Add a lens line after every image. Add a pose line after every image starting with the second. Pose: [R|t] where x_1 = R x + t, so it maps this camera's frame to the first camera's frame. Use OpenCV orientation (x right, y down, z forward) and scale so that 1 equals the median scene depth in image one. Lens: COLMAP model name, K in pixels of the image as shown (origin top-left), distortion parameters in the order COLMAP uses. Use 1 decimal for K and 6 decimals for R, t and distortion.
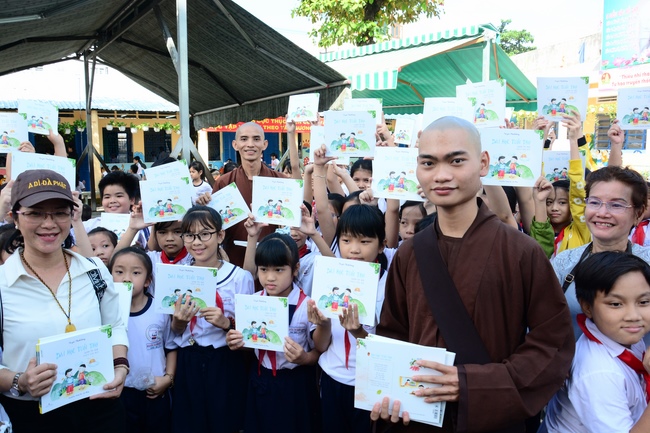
lens RADIAL K [[504.2, 0, 330.6], [0, 504.2, 221.0], [0, 0, 1]] dist [-0.159577, 0.123175]
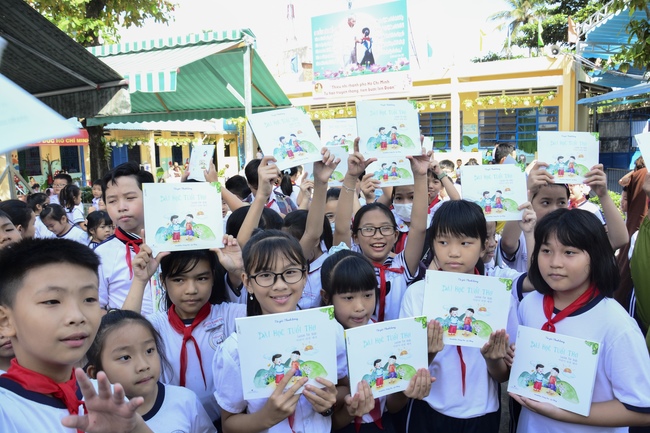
lens RADIAL K [[504.2, 0, 330.6], [0, 504.2, 221.0], [0, 0, 1]] dist [-0.159577, 0.123175]
pose [[0.843092, -0.093481, 0.529582, -0.090539], [0.103158, 0.994600, 0.011337, -0.008458], [-0.527782, 0.045072, 0.848183, 0.070372]]
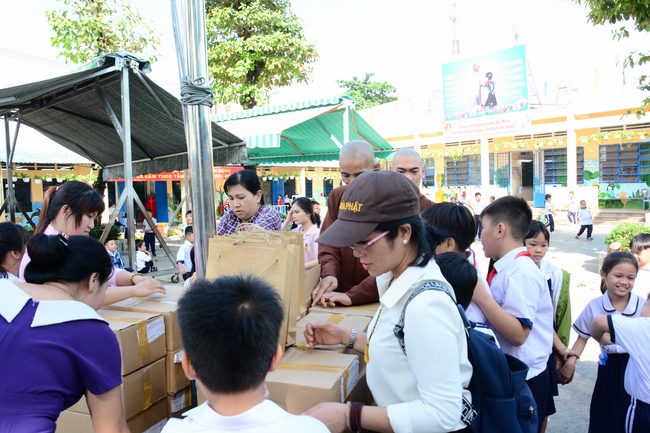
lens RADIAL K [[487.2, 0, 328.3], [0, 487.2, 221.5], [0, 0, 1]] dist [-0.146380, 0.106802]
pose [[0.971119, -0.041278, 0.234999, -0.040179], [0.060809, 0.995215, -0.076479, 0.030300], [-0.230718, 0.088560, 0.968982, -0.202304]]
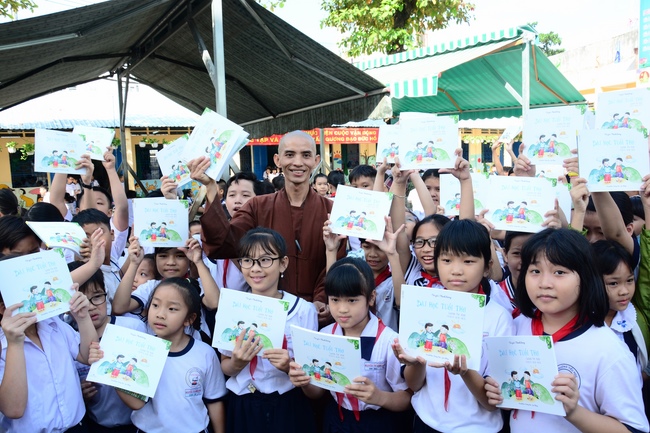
lens RADIAL K [[504.2, 0, 330.6], [0, 504.2, 221.0], [0, 0, 1]] dist [-0.159577, 0.123175]
pose [[0.997969, -0.024605, -0.058752, -0.016396], [0.023381, 0.999497, -0.021440, -0.004364], [0.059250, 0.020023, 0.998042, 0.022412]]
